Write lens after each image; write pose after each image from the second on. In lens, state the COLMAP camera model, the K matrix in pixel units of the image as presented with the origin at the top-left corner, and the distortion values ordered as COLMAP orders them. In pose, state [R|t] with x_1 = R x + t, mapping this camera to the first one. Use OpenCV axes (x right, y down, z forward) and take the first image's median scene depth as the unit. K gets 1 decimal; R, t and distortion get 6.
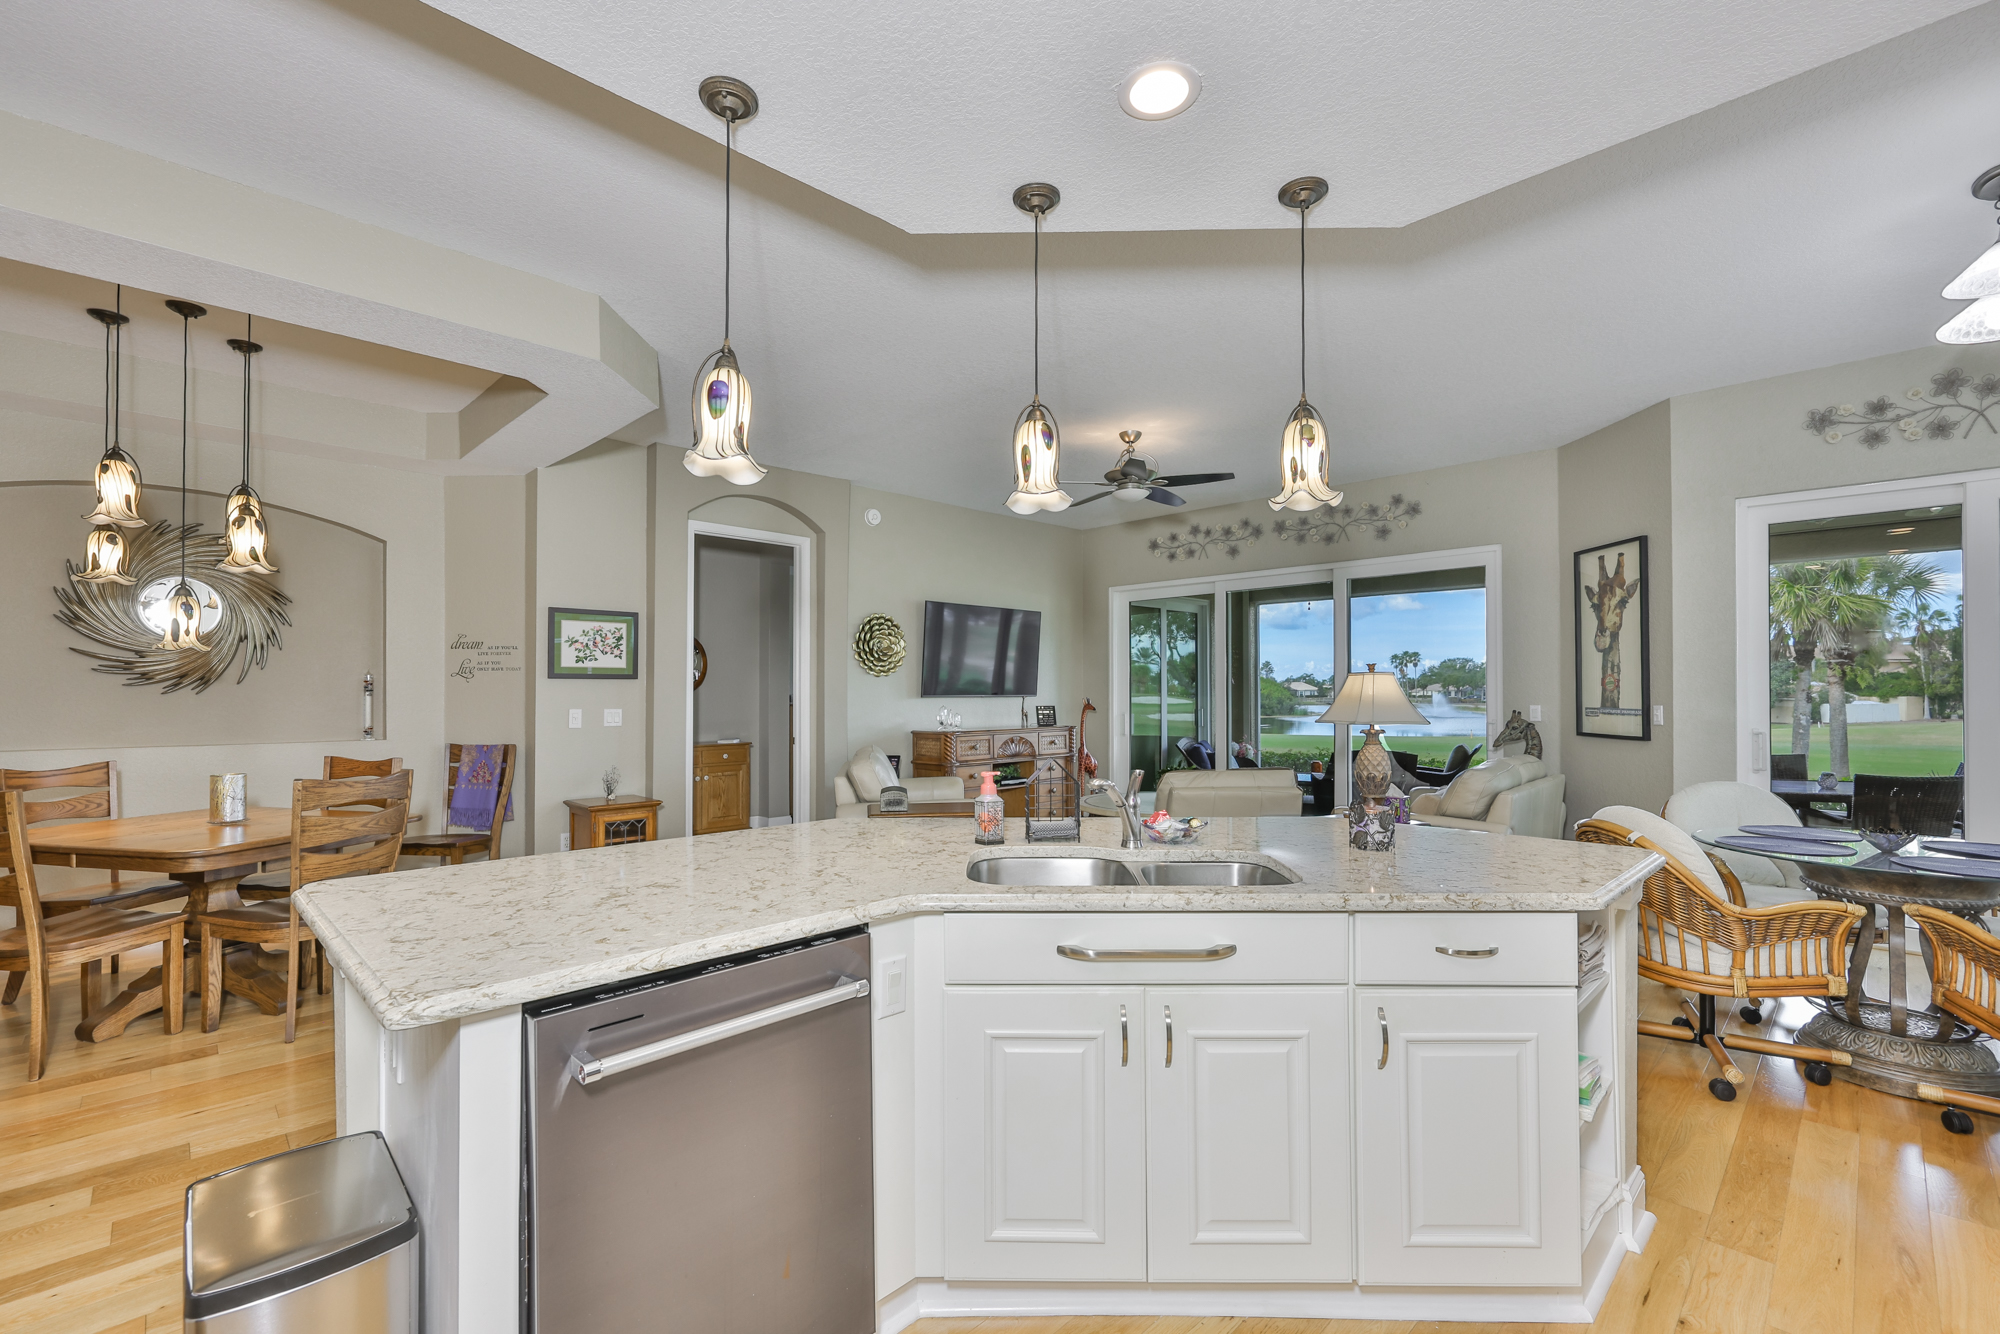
lens RADIAL K [[850.1, 0, 1005.5], [0, 850.1, 675.0], [0, 0, 1]] dist [-0.000480, 0.000178]
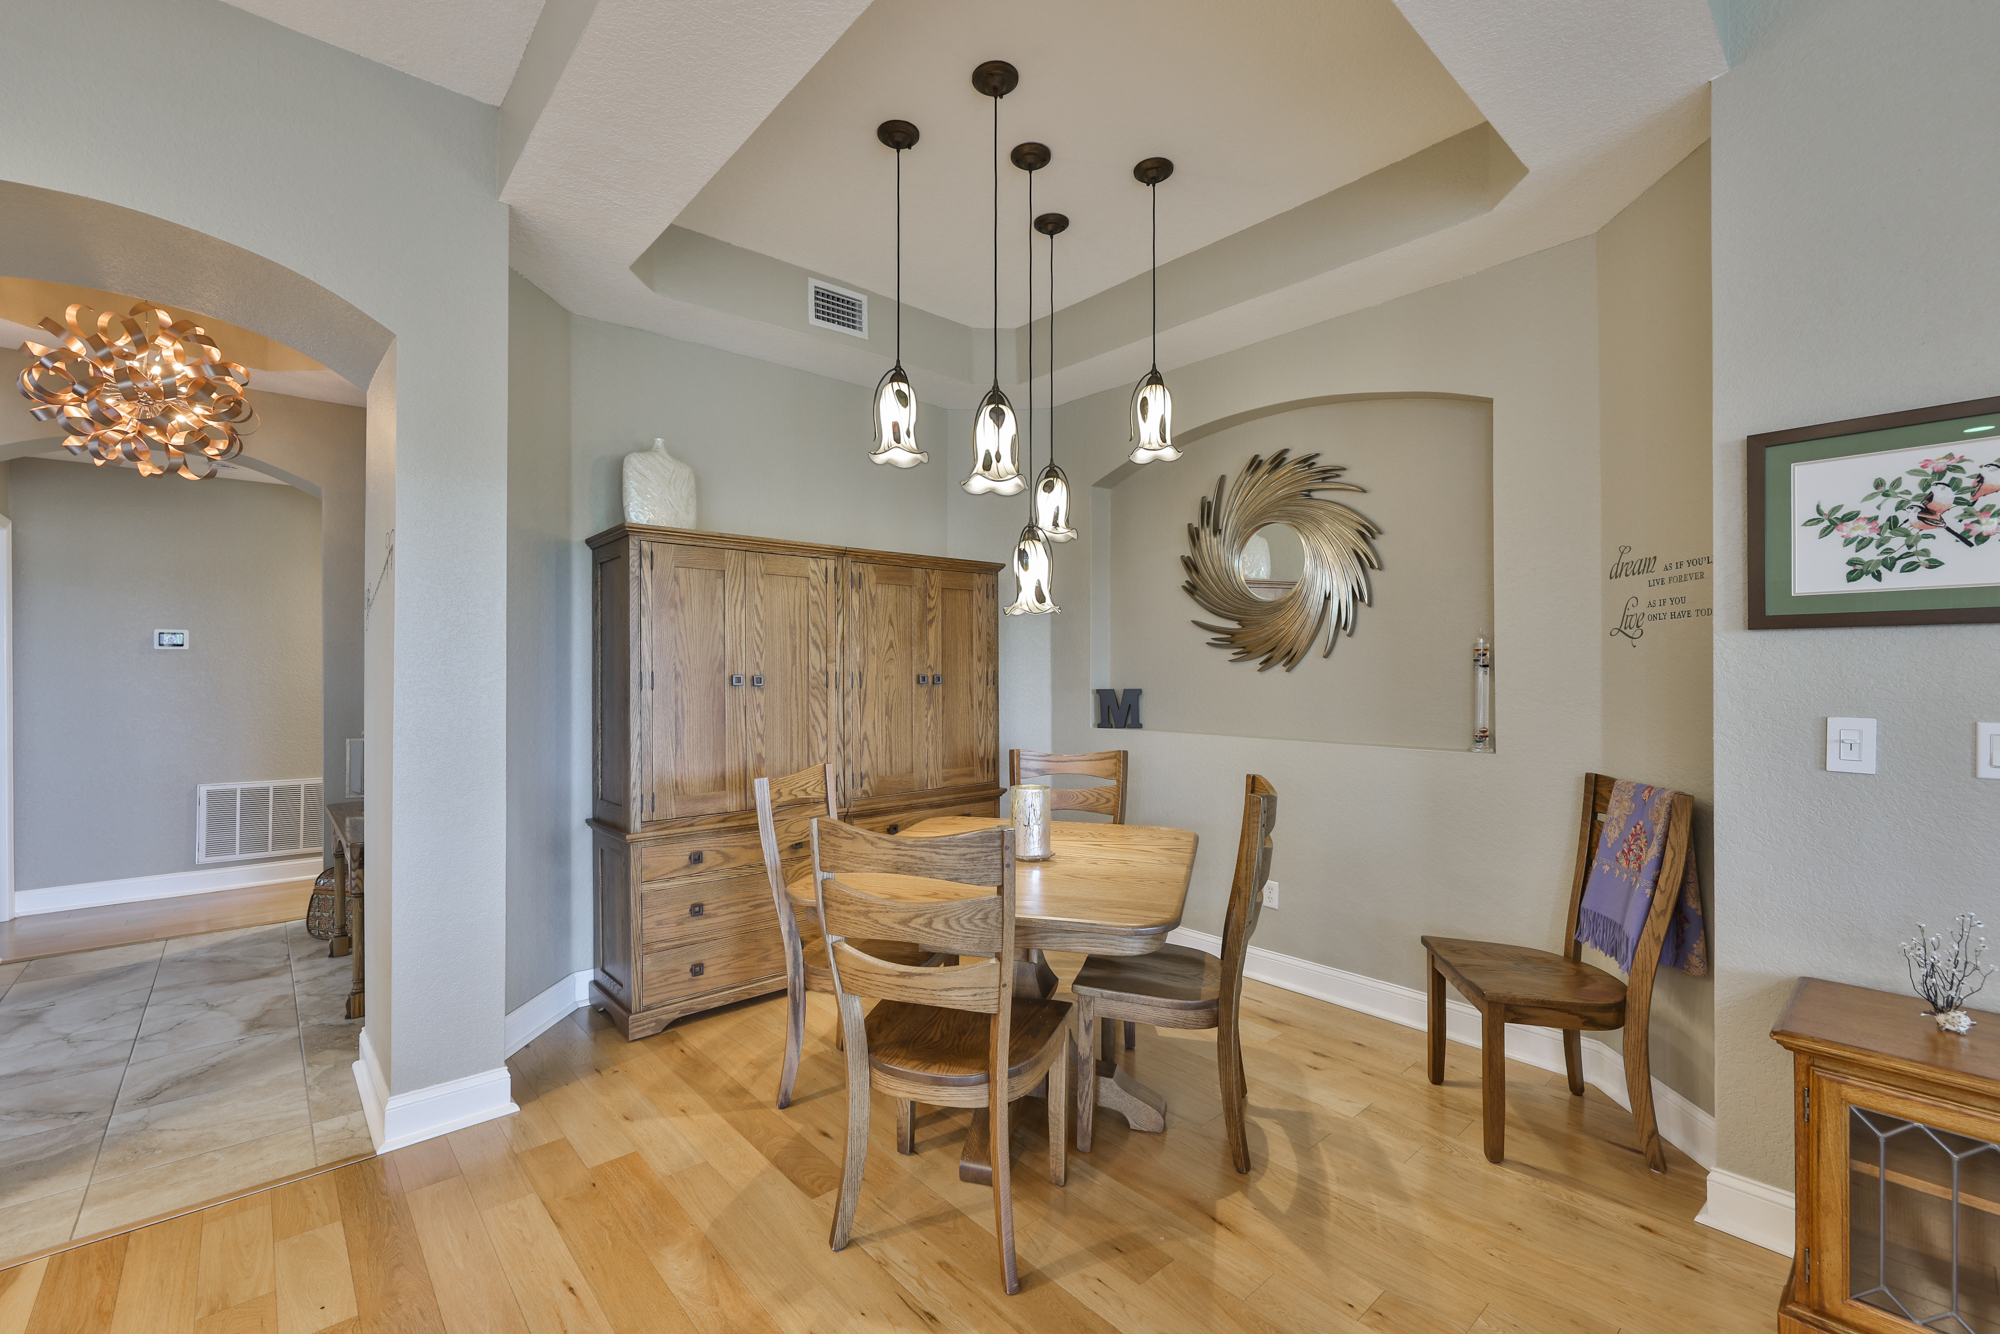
lens RADIAL K [[851.7, 0, 974.9], [0, 851.7, 668.8], [0, 0, 1]] dist [-0.003276, 0.000072]
pose [[-0.068302, -0.001855, -0.997663, -0.141135], [0.021011, 0.999774, -0.003297, 0.014340], [0.997443, -0.021187, -0.068247, 0.661730]]
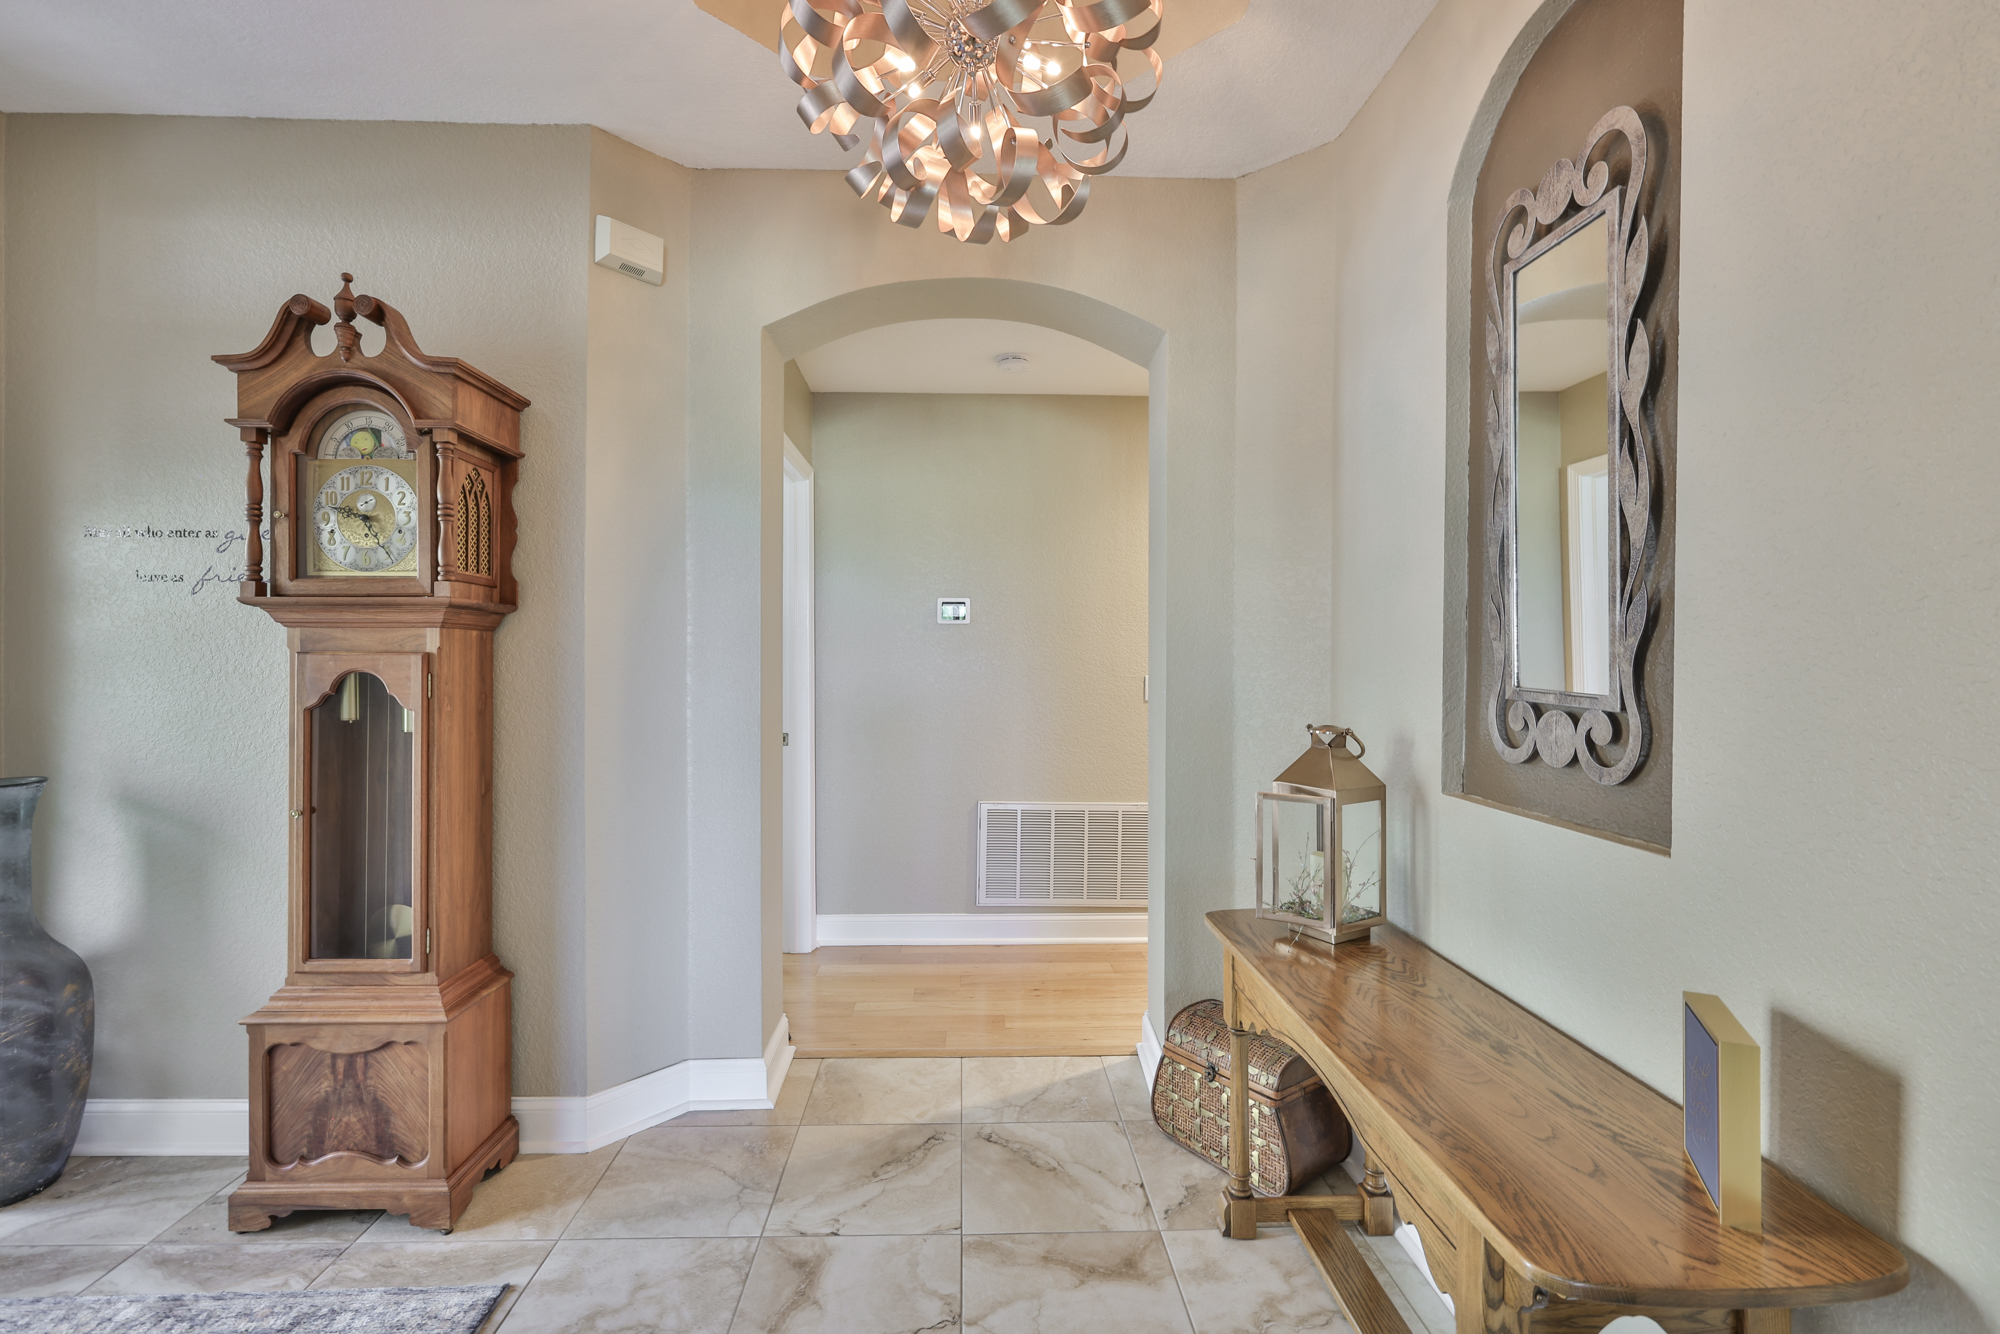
lens RADIAL K [[844.3, 0, 989.5], [0, 844.3, 668.9], [0, 0, 1]] dist [-0.000019, -0.000095]
pose [[-0.677021, 0.012220, -0.735862, -0.493099], [0.013301, 0.999902, 0.004368, 0.006929], [0.735844, -0.006831, -0.677117, 0.238621]]
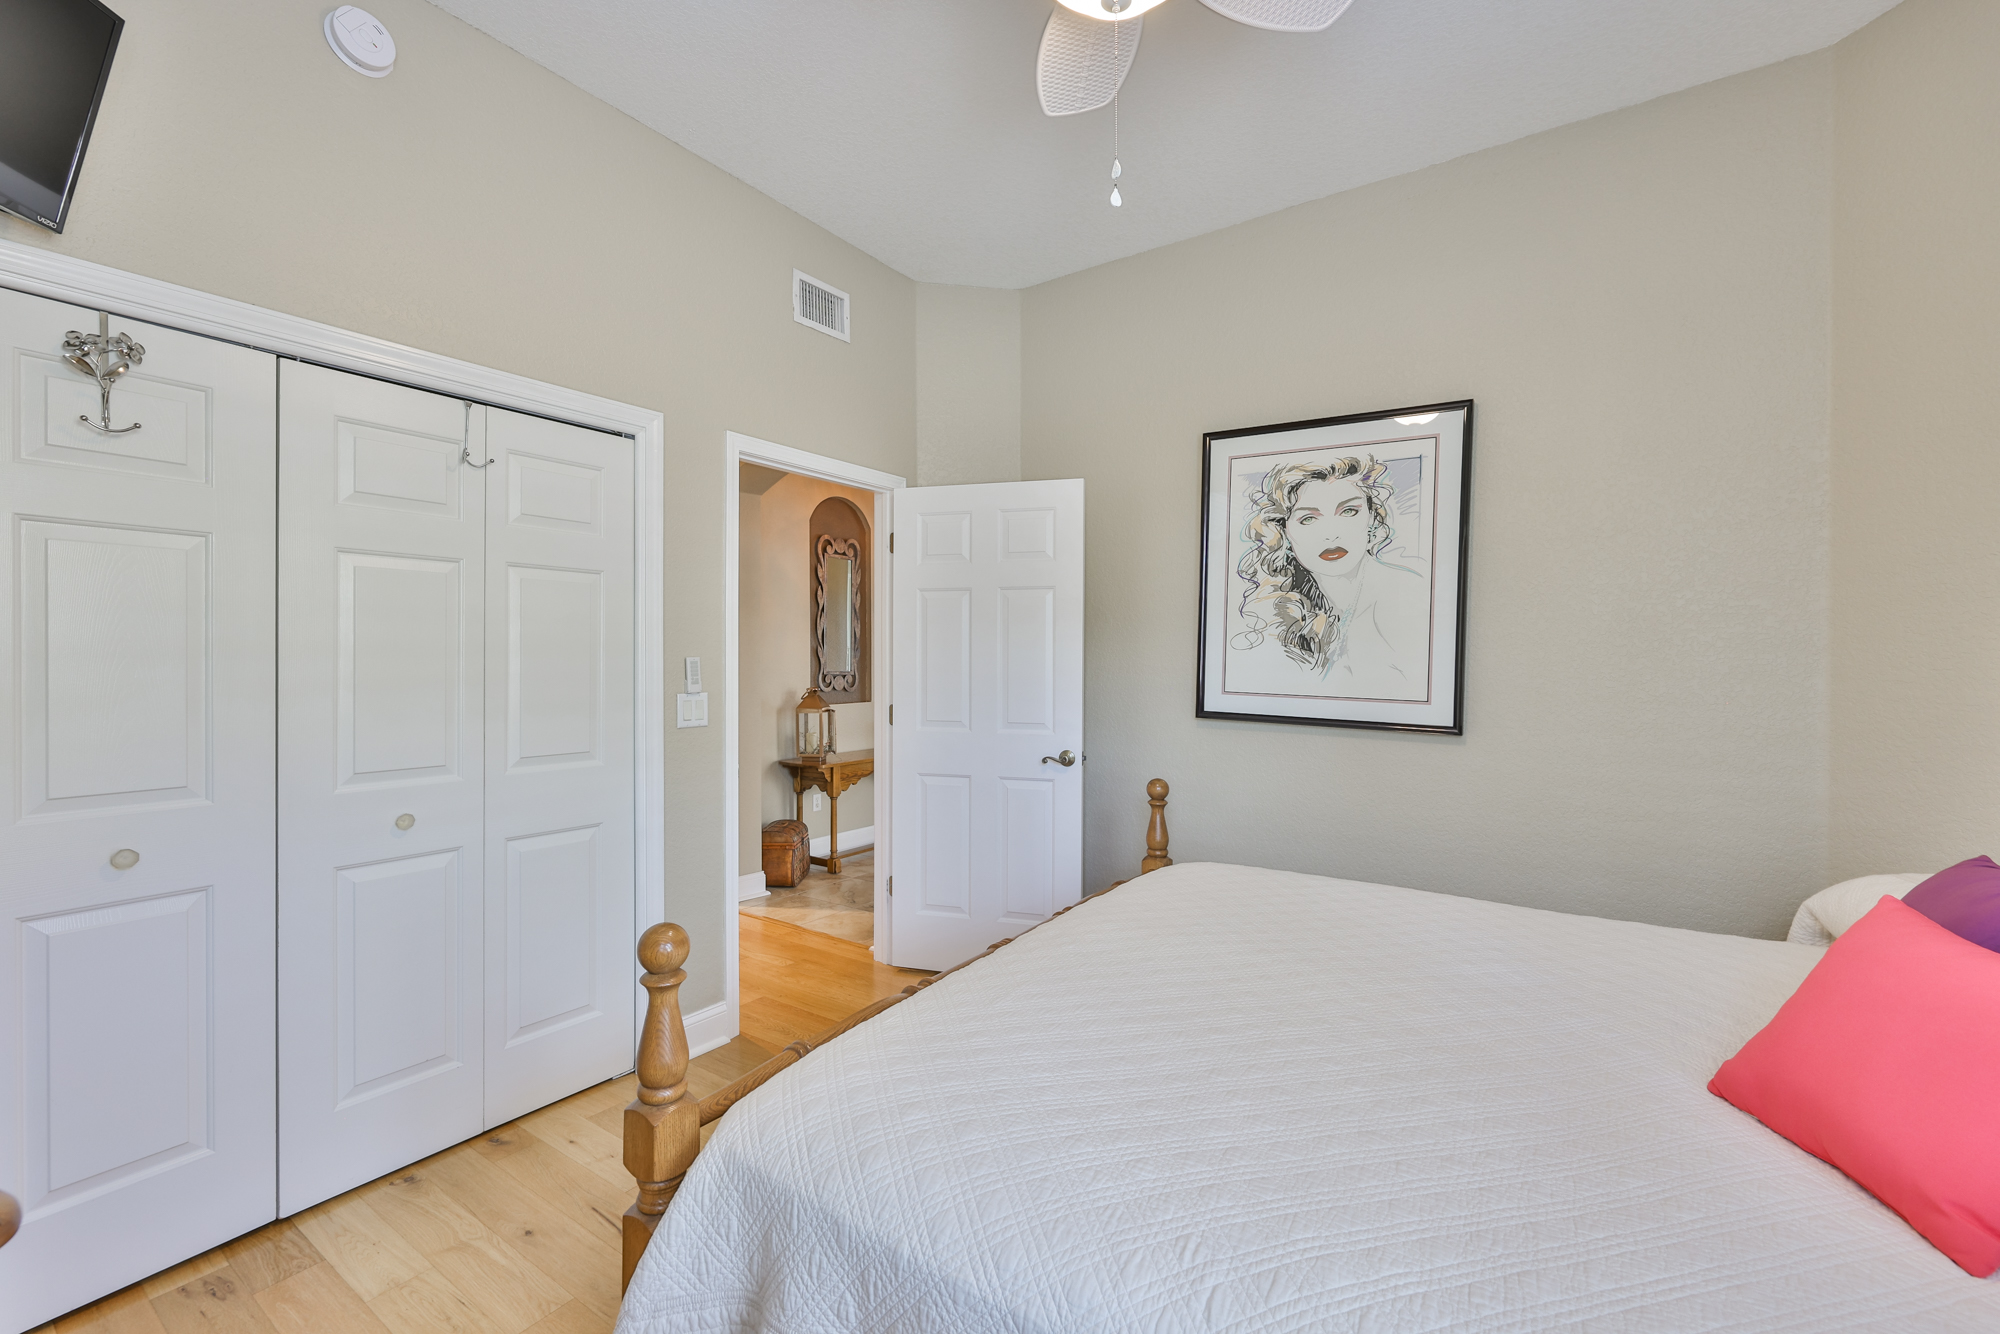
lens RADIAL K [[881.5, 0, 1009.8], [0, 881.5, 679.4], [0, 0, 1]] dist [-0.001827, 0.000199]
pose [[0.982718, -0.004510, 0.185053, -0.802799], [-0.003950, 0.998965, 0.045321, -0.022809], [-0.185066, -0.045269, 0.981683, -0.925845]]
